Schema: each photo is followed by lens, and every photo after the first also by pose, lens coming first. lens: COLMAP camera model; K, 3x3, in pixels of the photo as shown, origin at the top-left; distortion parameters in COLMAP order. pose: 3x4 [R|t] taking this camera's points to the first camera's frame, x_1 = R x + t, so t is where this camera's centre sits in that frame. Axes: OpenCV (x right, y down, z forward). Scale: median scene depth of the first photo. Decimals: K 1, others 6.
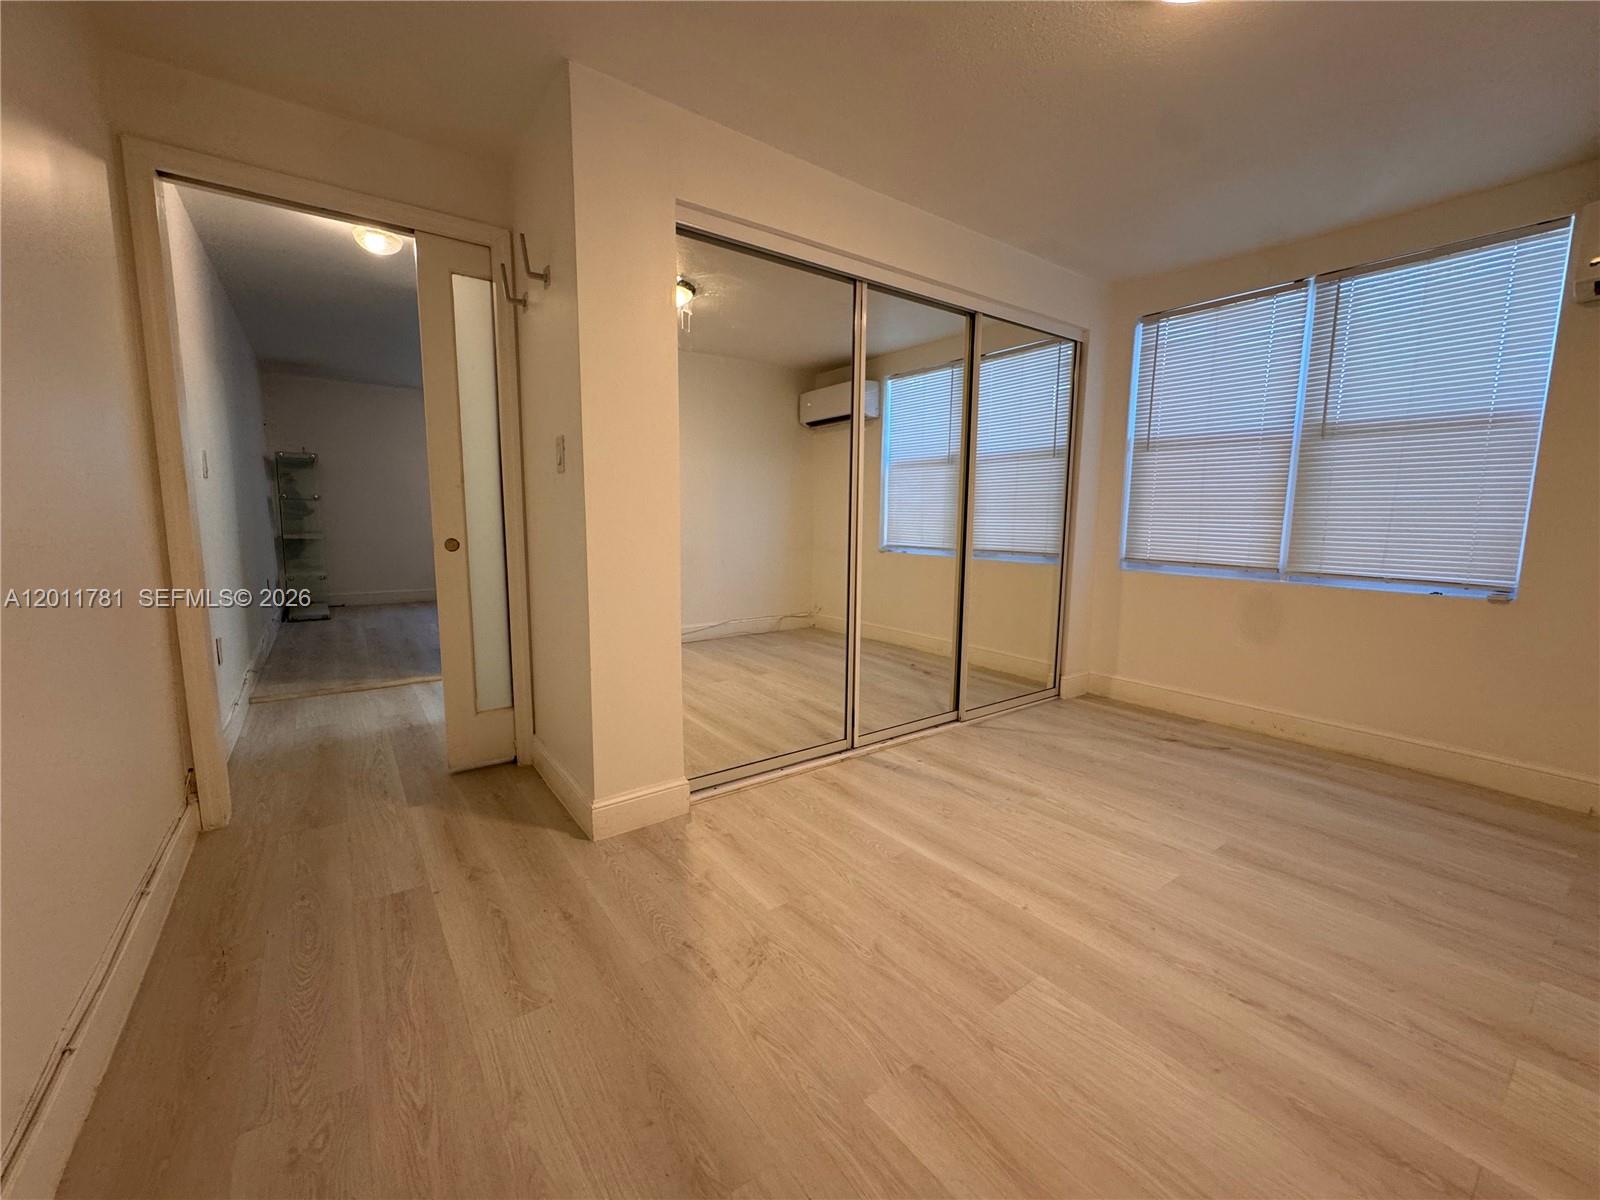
lens RADIAL K [[640.2, 0, 798.1], [0, 640.2, 599.9], [0, 0, 1]] dist [-0.004960, 0.000368]
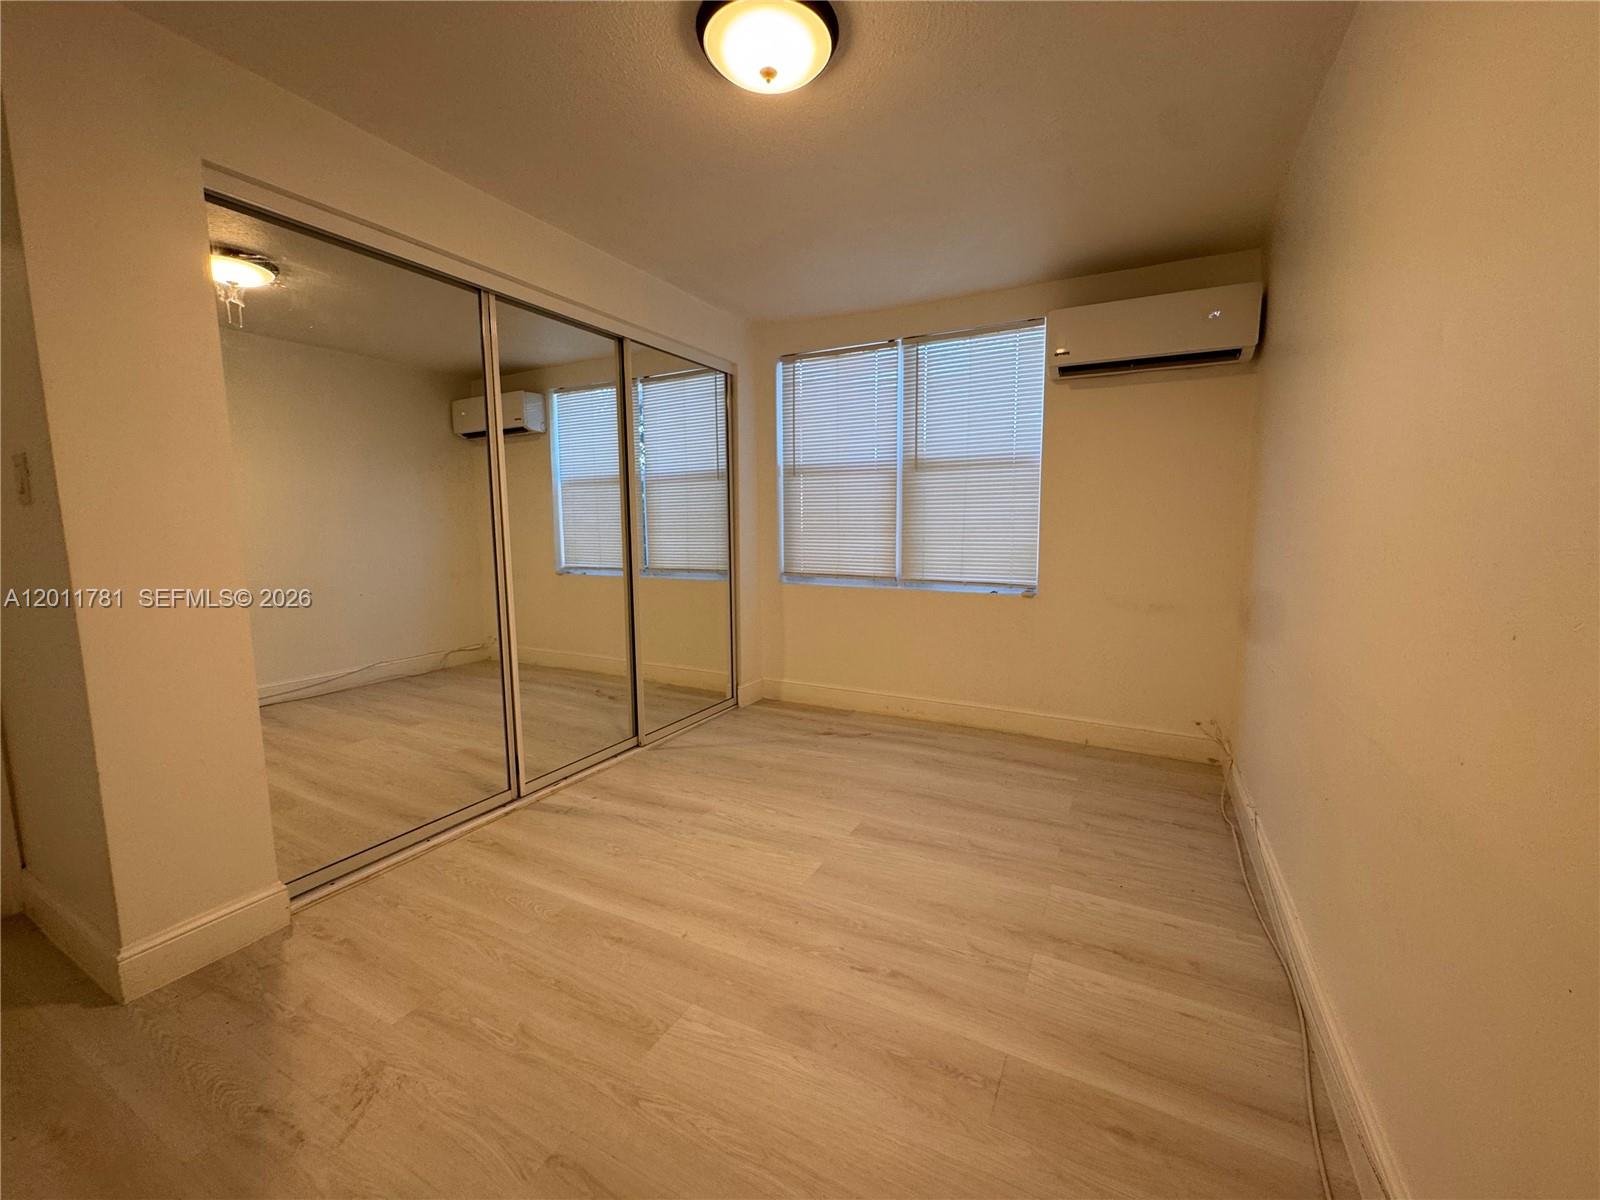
lens RADIAL K [[640.2, 0, 798.1], [0, 640.2, 599.9], [0, 0, 1]] dist [-0.004960, 0.000368]
pose [[0.899423, -0.066208, 0.432035, 0.069111], [0.072974, 0.997333, 0.000919, -0.022905], [-0.430944, 0.030701, 0.901856, -0.006535]]
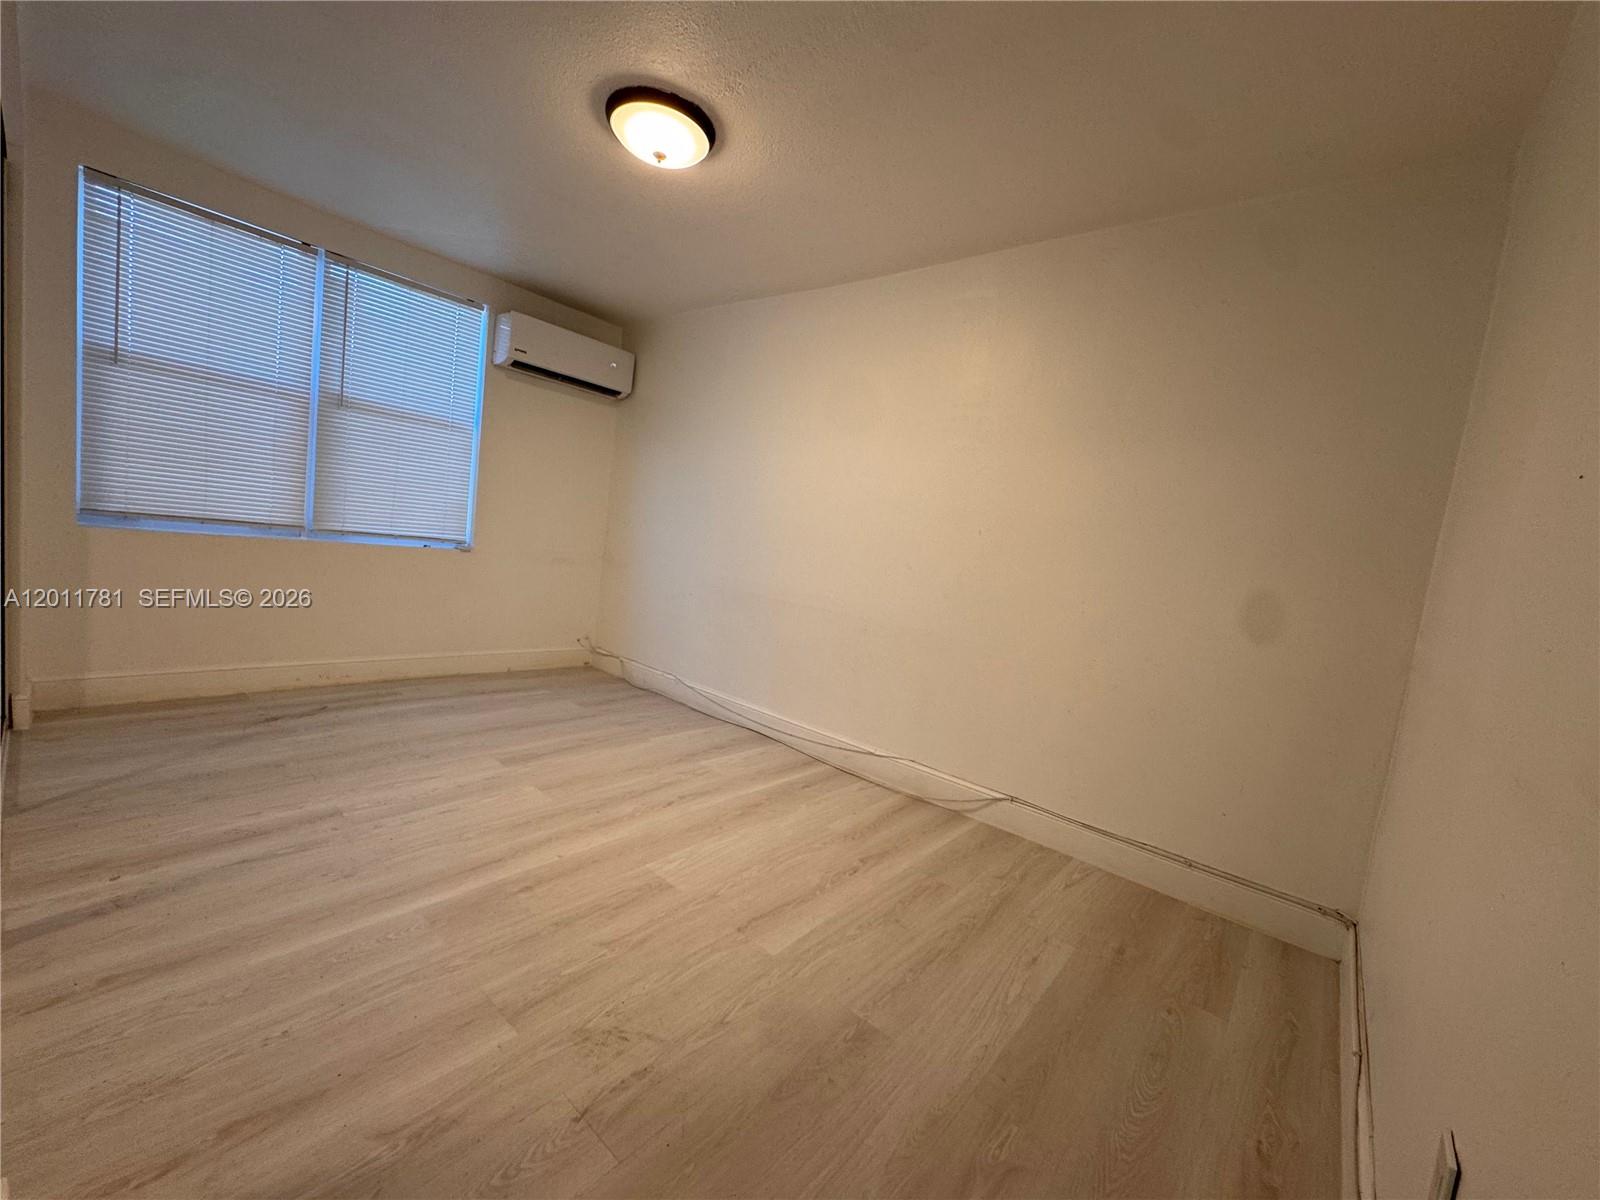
lens RADIAL K [[640.2, 0, 798.1], [0, 640.2, 599.9], [0, 0, 1]] dist [-0.004960, 0.000368]
pose [[-0.232376, -0.136963, 0.962934, -0.476847], [0.005247, 0.989845, 0.142057, -0.080082], [-0.972612, 0.038063, -0.229298, 0.507898]]
